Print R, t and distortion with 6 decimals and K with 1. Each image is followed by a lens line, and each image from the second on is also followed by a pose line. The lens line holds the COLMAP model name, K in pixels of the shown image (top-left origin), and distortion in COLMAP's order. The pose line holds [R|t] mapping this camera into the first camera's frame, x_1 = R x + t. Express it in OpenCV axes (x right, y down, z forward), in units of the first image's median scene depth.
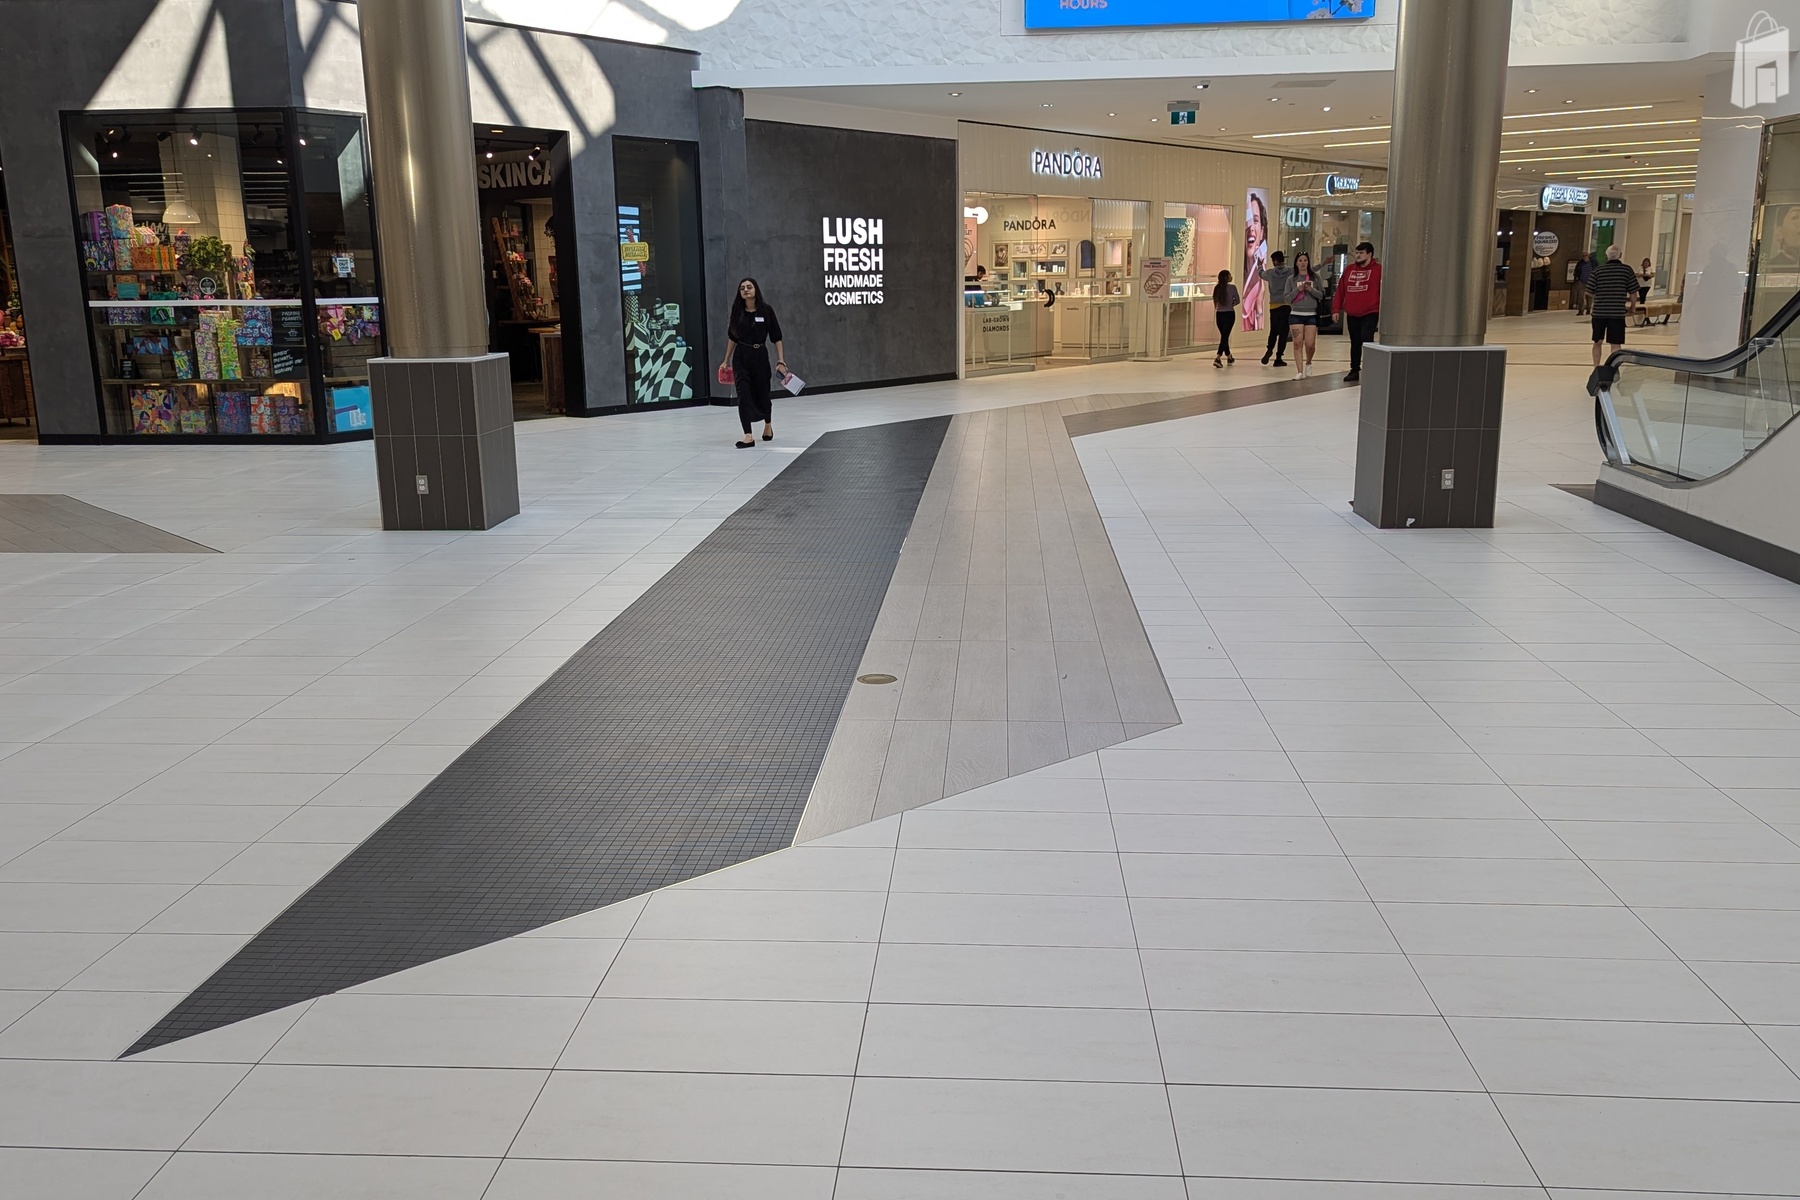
lens RADIAL K [[1523.5, 0, 902.0], [0, 1523.5, 614.3], [0, 0, 1]] dist [0.019425, -0.000967]
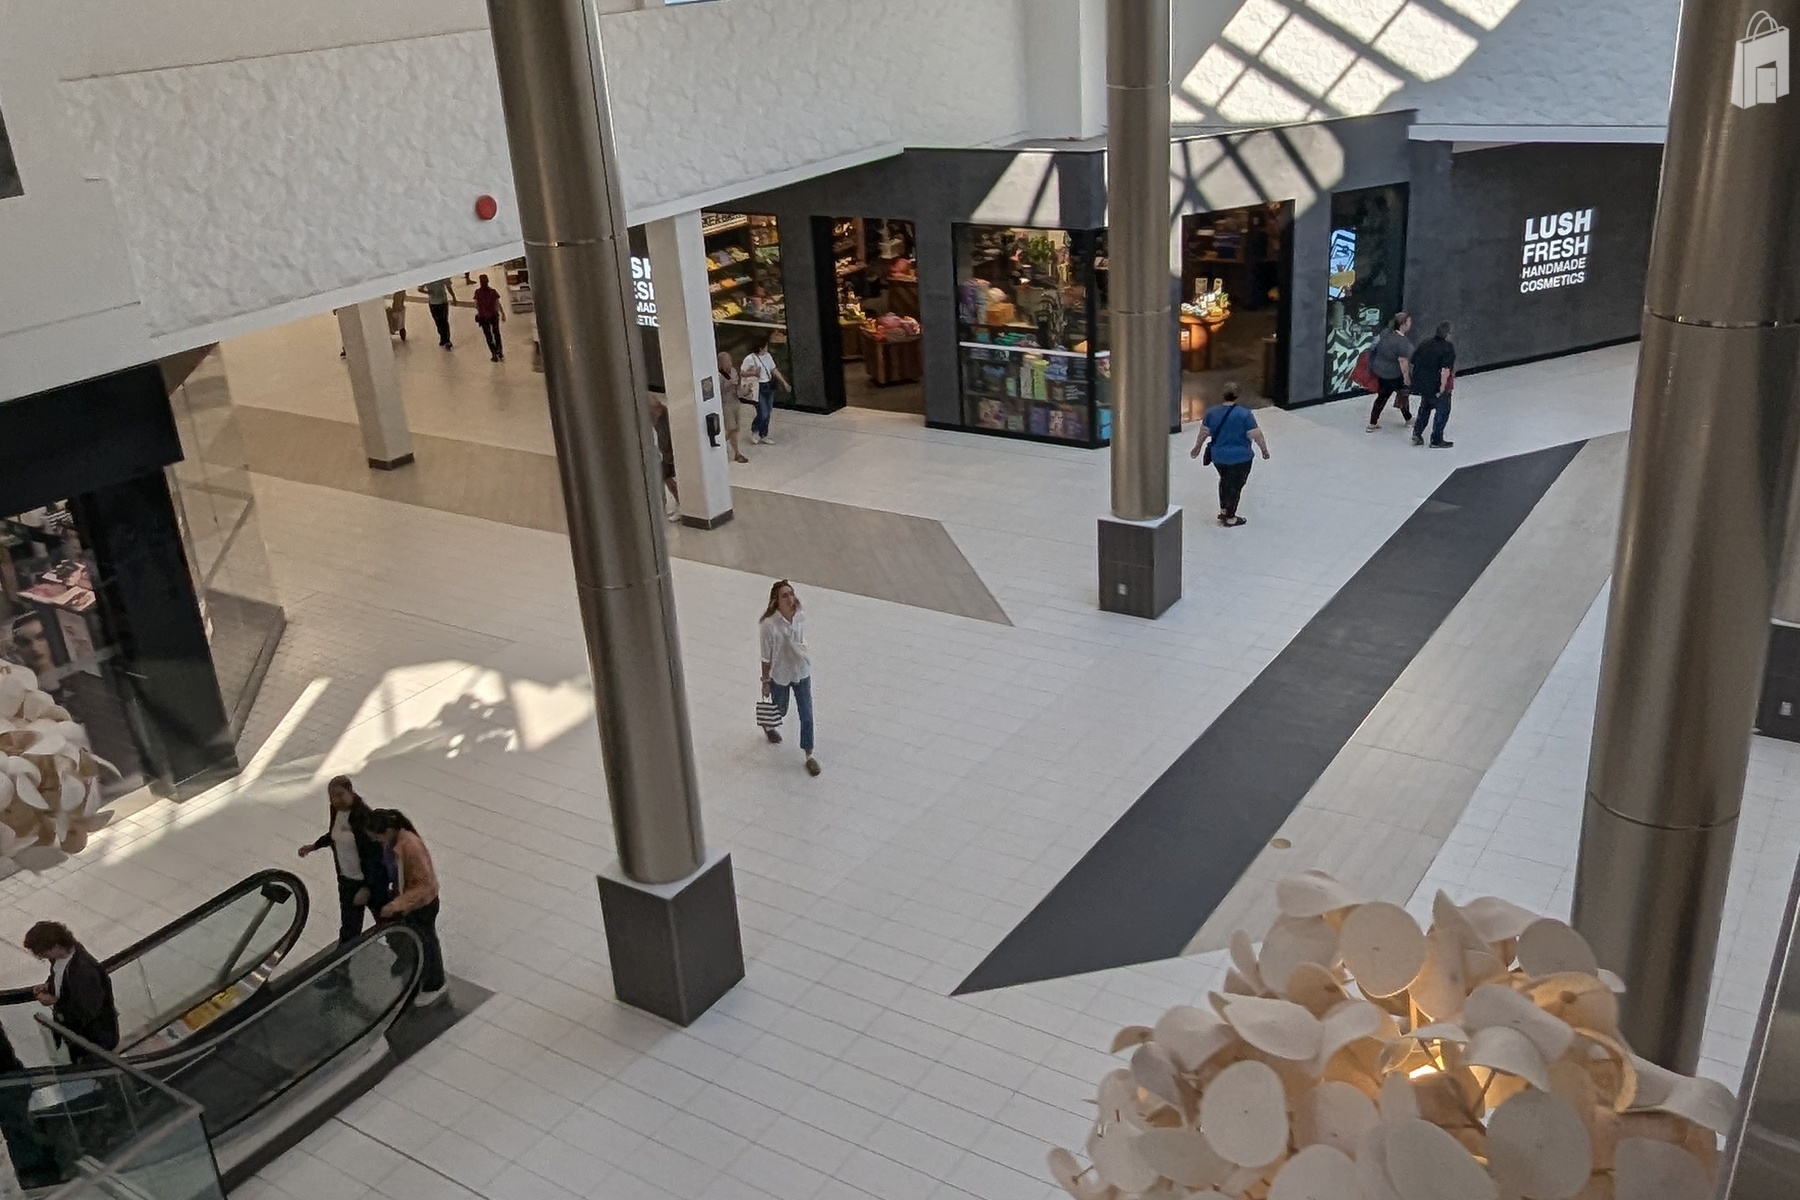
lens RADIAL K [[1568.0, 0, 850.5], [0, 1568.0, 595.7], [0, 0, 1]] dist [0.004100, -0.001478]
pose [[0.853288, 0.156416, -0.497428, 0.160600], [-0.051094, 0.974439, 0.218767, -0.236260], [0.518931, -0.161256, 0.839468, -0.339380]]
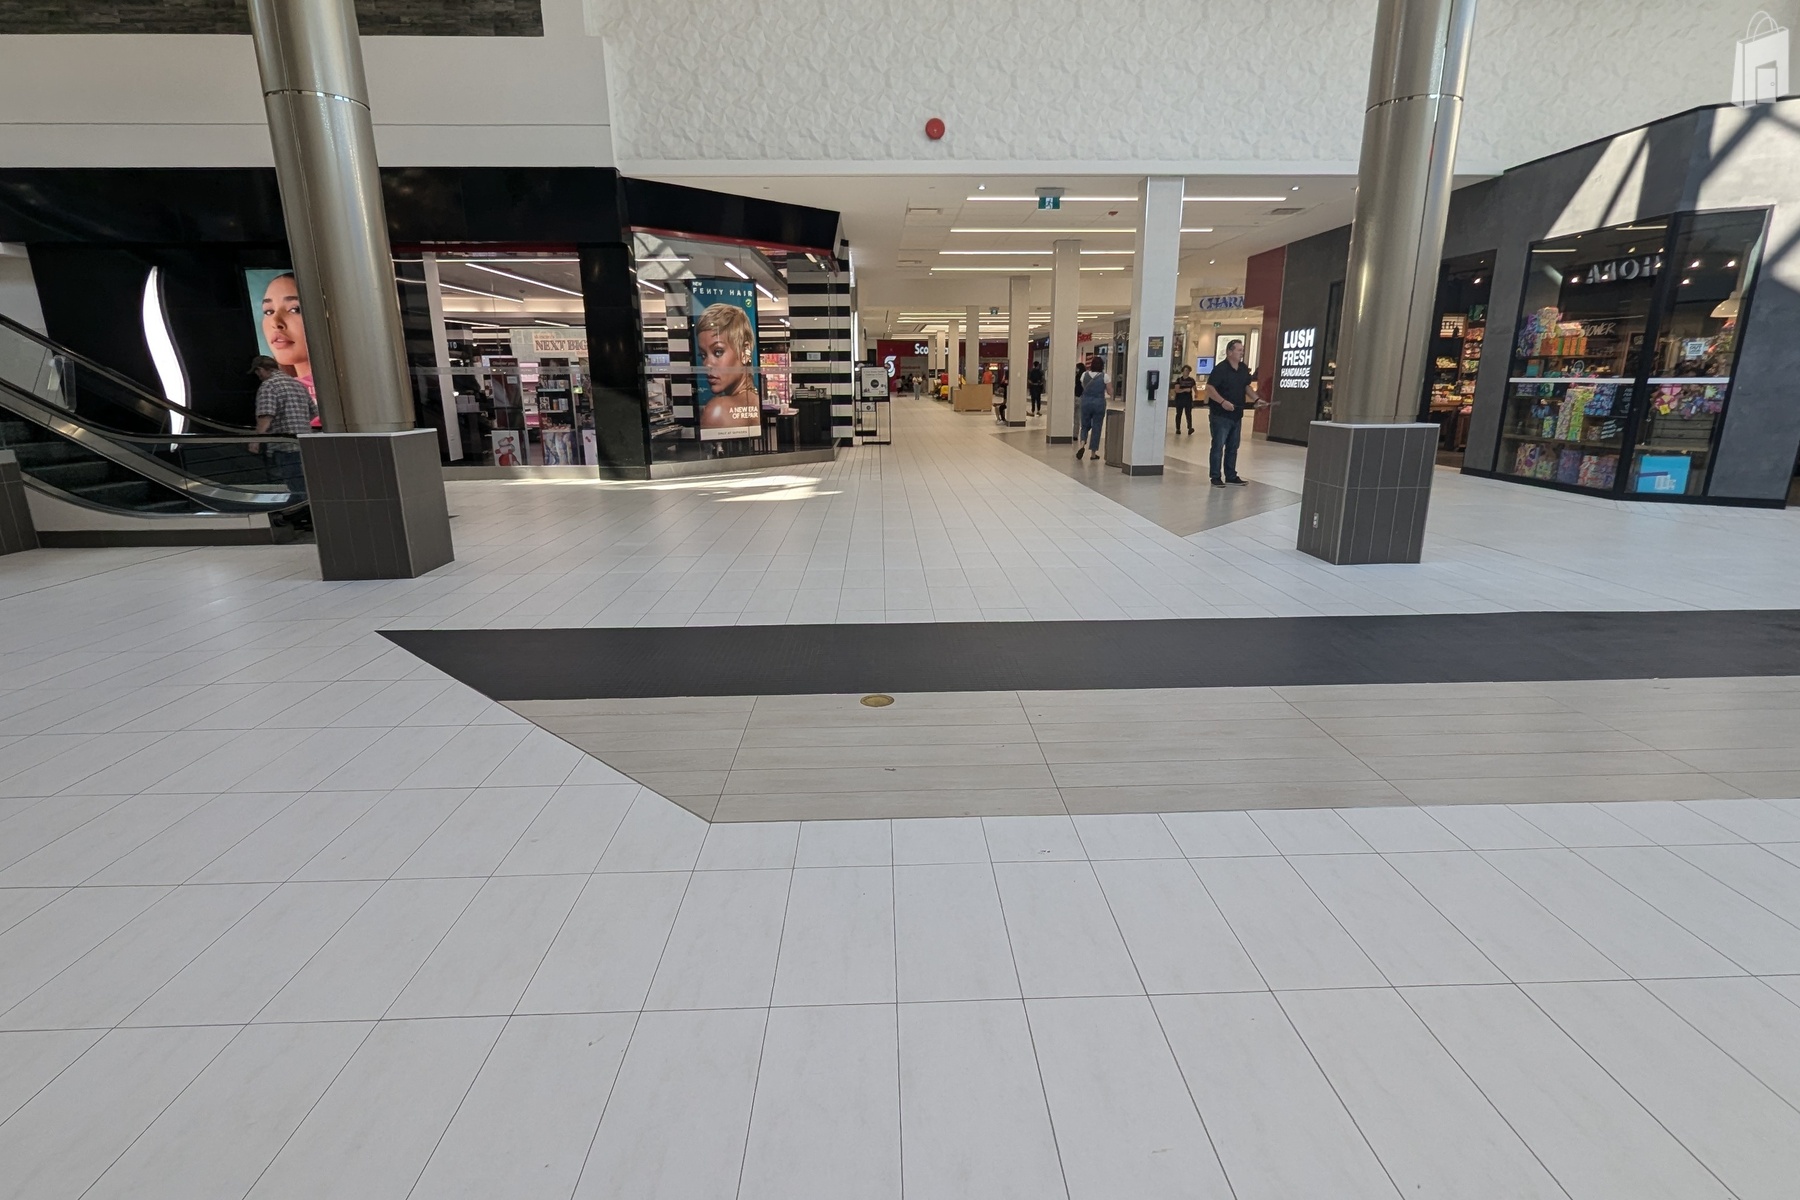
lens RADIAL K [[884.7, 0, 909.2], [0, 884.7, 613.0], [0, 0, 1]] dist [-0.001390, -0.000739]
pose [[0.101733, 0.268771, -0.957817, 0.209043], [-0.210725, 0.946786, 0.243294, -0.063405], [0.972237, 0.177085, 0.152956, 0.294173]]
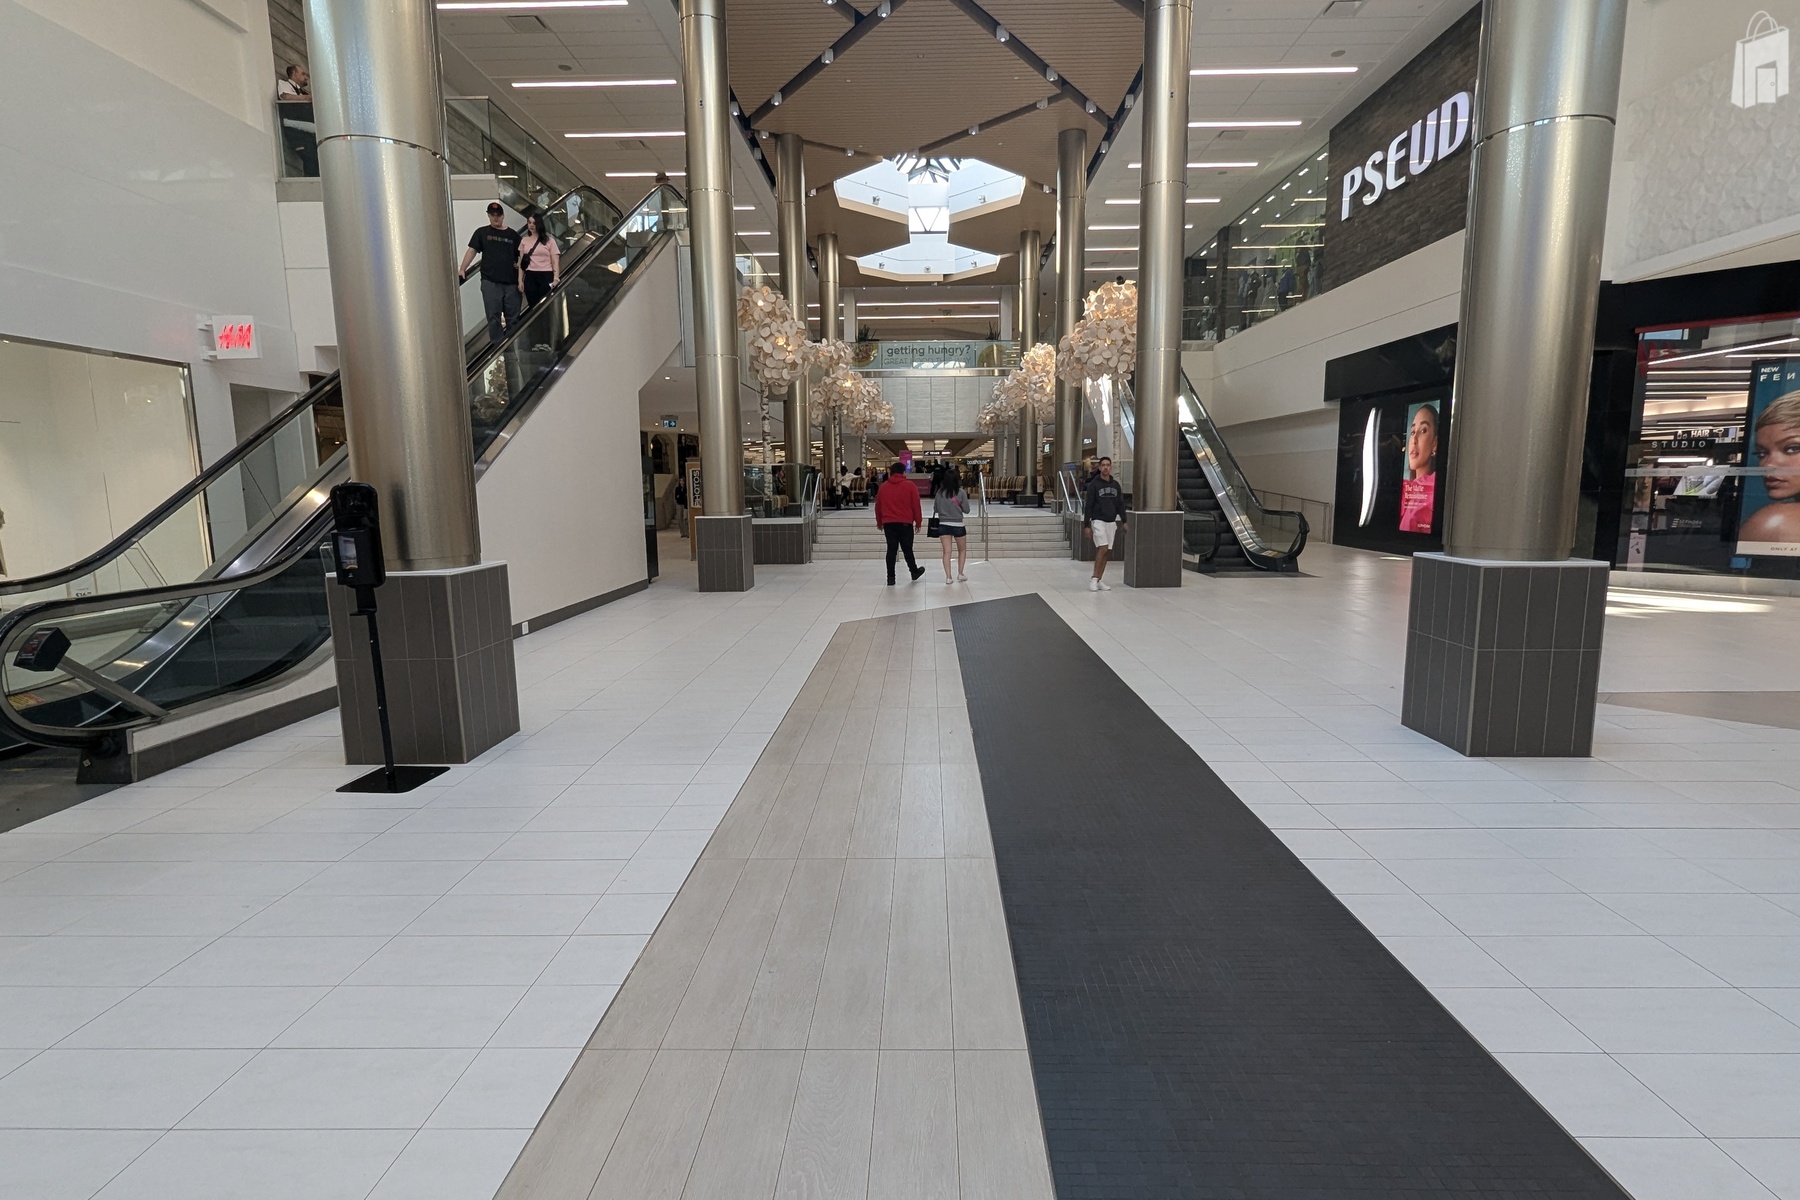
lens RADIAL K [[884.7, 0, 909.2], [0, 884.7, 613.0], [0, 0, 1]] dist [-0.001390, -0.000739]
pose [[-0.998736, 0.029517, -0.040689, 0.034558], [0.012943, 0.933158, 0.359234, -0.178179], [0.048573, 0.358253, -0.932360, 0.793964]]
